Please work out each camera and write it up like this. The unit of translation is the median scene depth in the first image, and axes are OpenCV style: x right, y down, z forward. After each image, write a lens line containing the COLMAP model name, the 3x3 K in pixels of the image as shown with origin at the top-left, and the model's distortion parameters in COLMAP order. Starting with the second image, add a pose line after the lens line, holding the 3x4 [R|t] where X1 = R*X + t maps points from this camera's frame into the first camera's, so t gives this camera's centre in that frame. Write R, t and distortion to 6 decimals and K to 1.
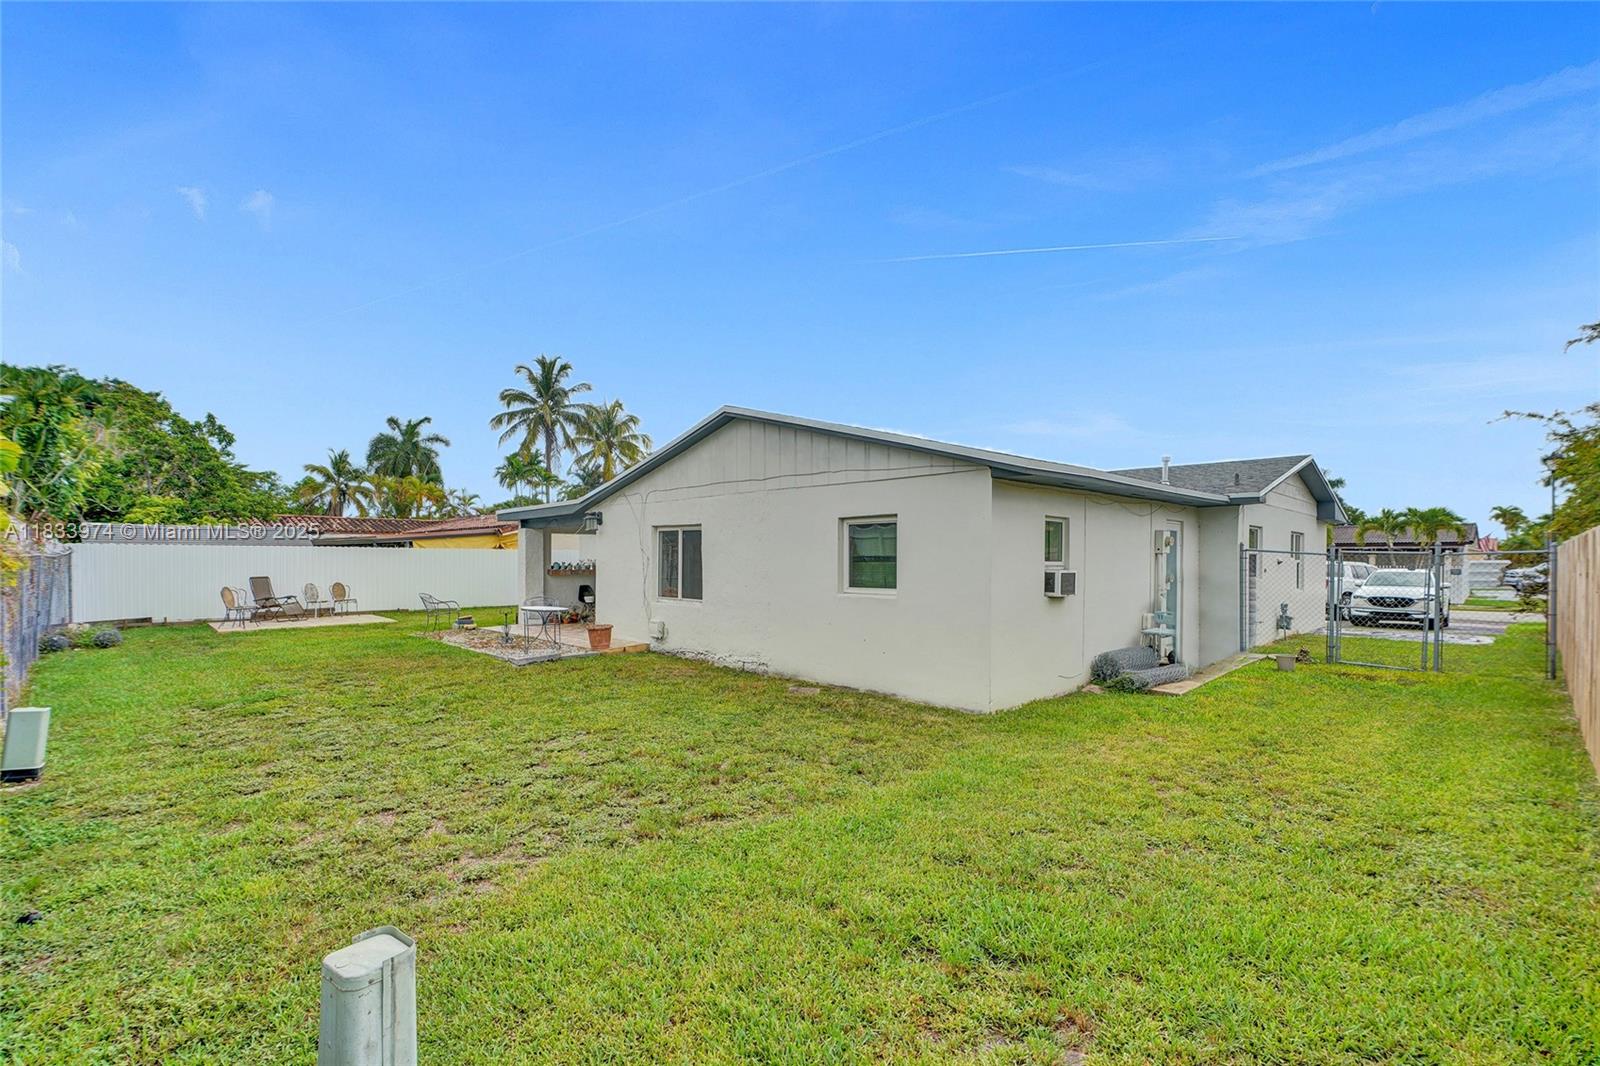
lens RADIAL K [[728.9, 0, 793.2], [0, 728.9, 593.8], [0, 0, 1]] dist [-0.010567, 0.005452]
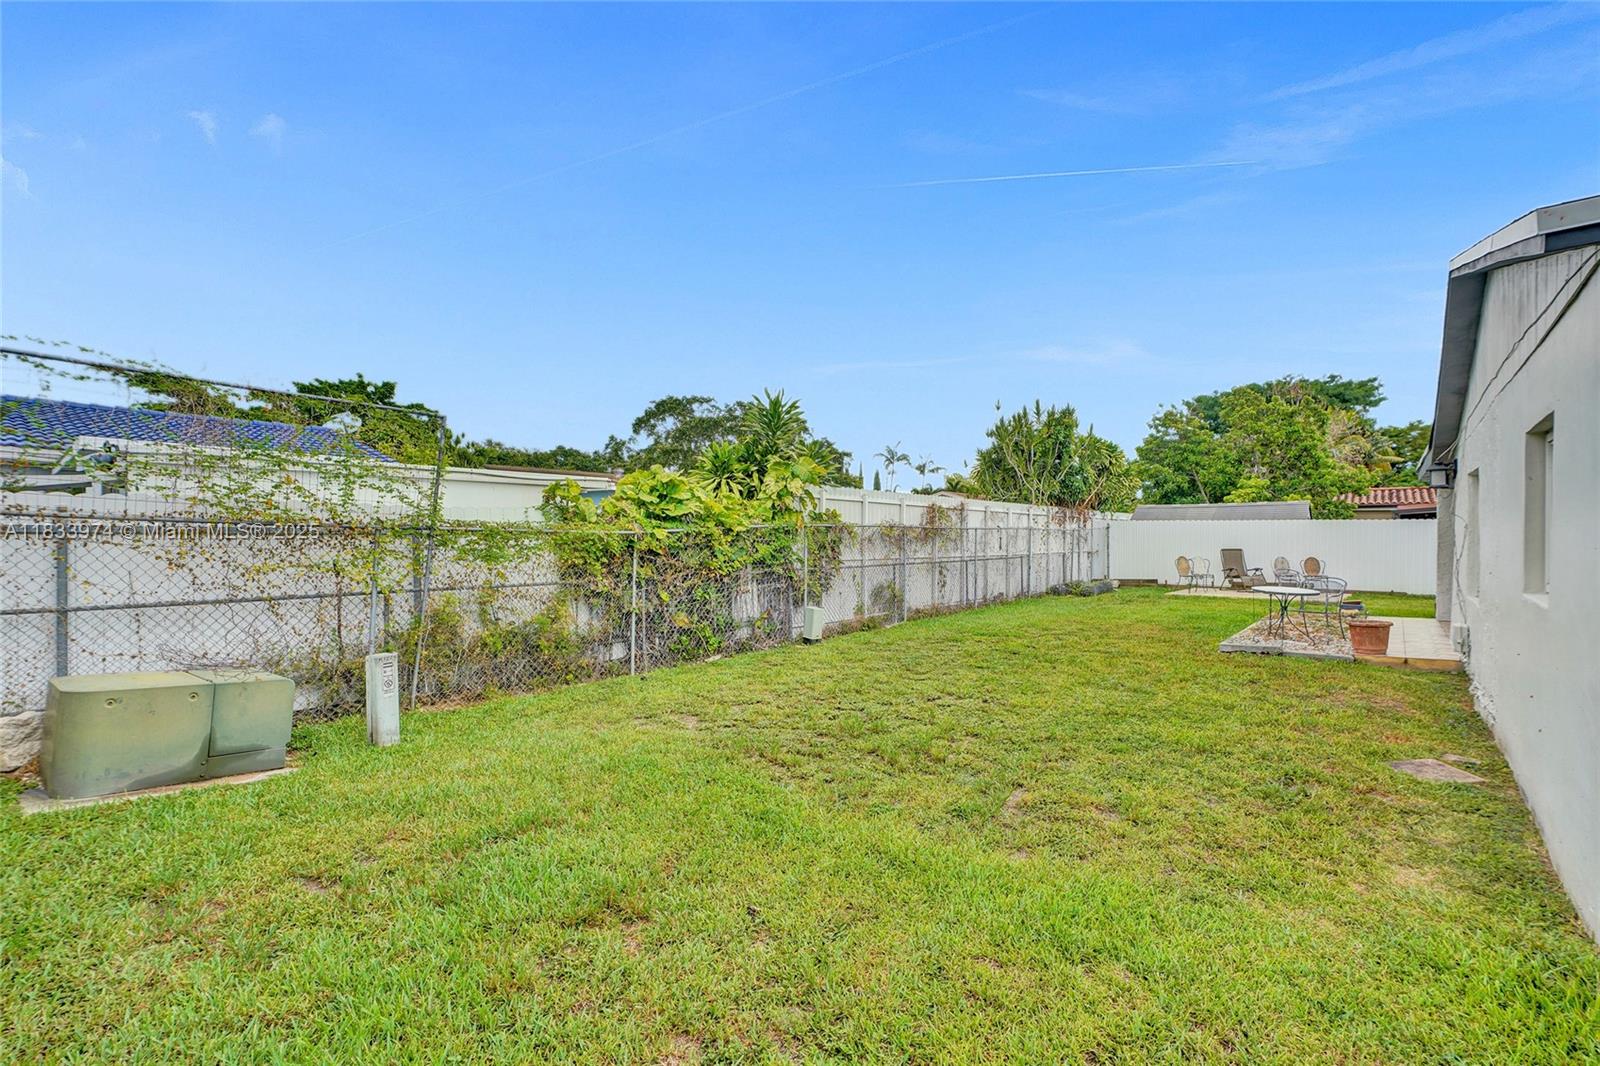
lens RADIAL K [[714.8, 0, 800.0], [0, 714.8, 533.0], [0, 0, 1]] dist [0.000467, 0.005305]
pose [[0.098038, -0.000548, -0.995183, 0.343862], [-0.052664, 0.998596, -0.005738, -0.009384], [0.993788, 0.052973, 0.097871, 0.337650]]
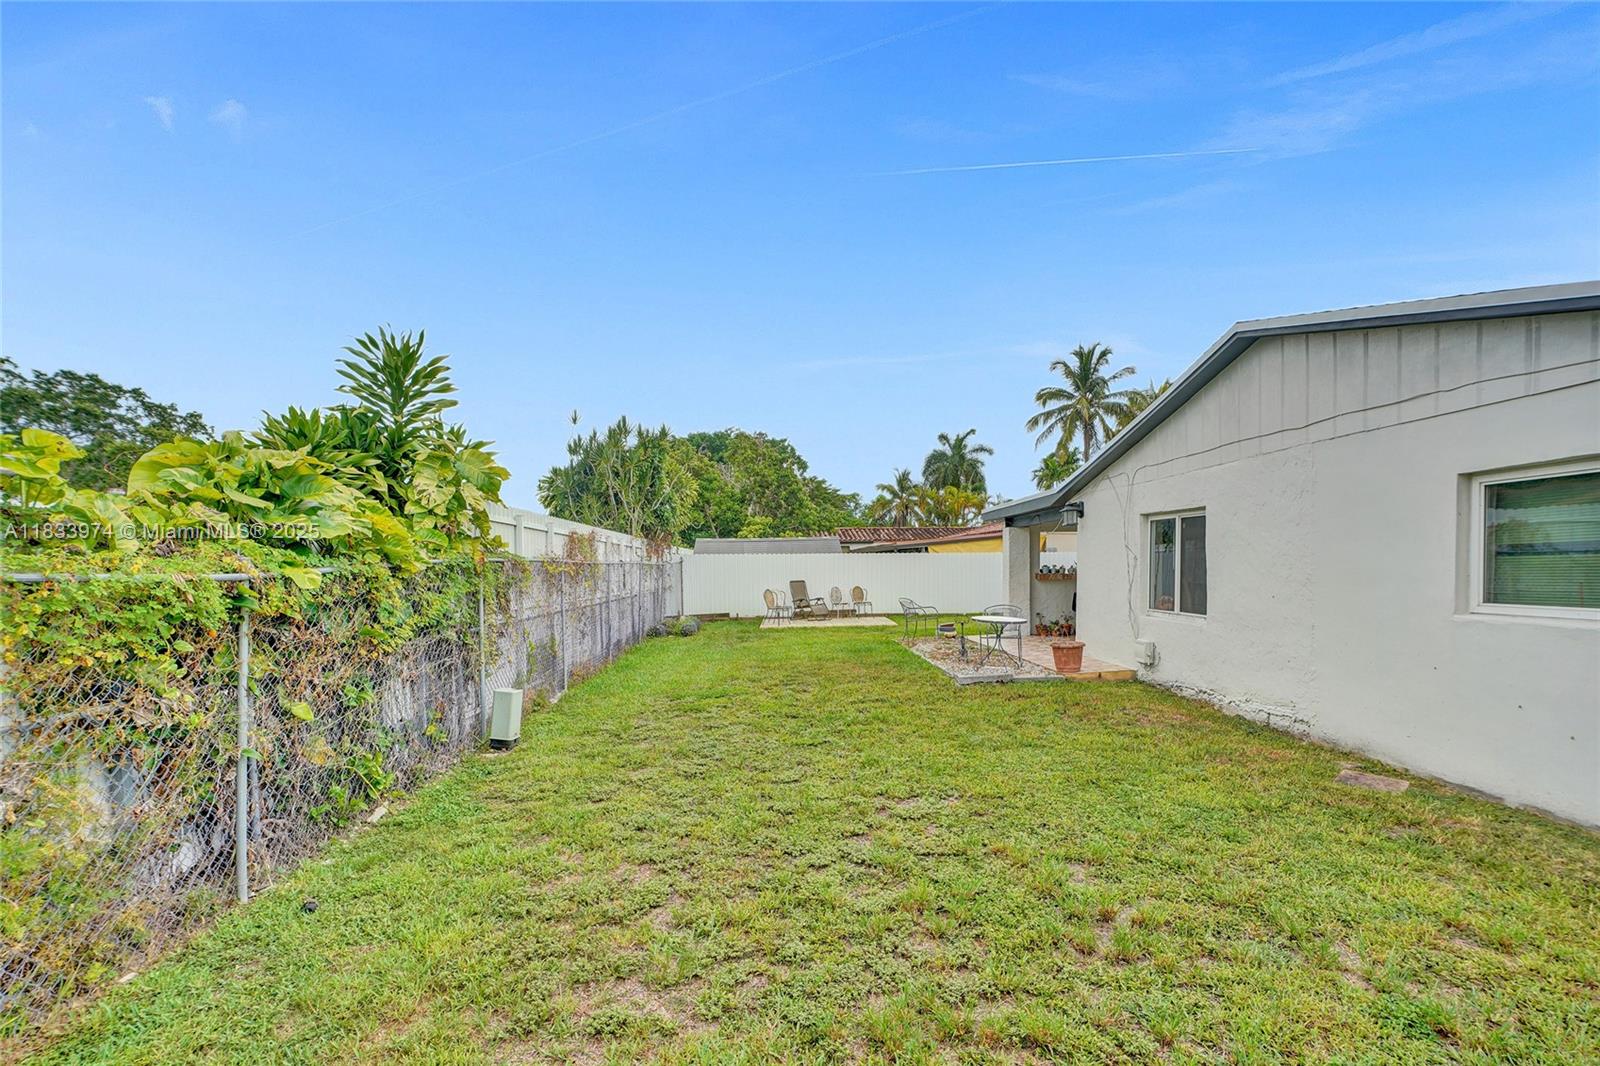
lens RADIAL K [[728.9, 0, 793.2], [0, 728.9, 593.8], [0, 0, 1]] dist [-0.010567, 0.005452]
pose [[0.741851, 0.015475, -0.670387, 0.040368], [-0.020804, 0.999784, 0.000056, -0.003489], [0.670242, 0.013905, 0.742012, 0.188176]]
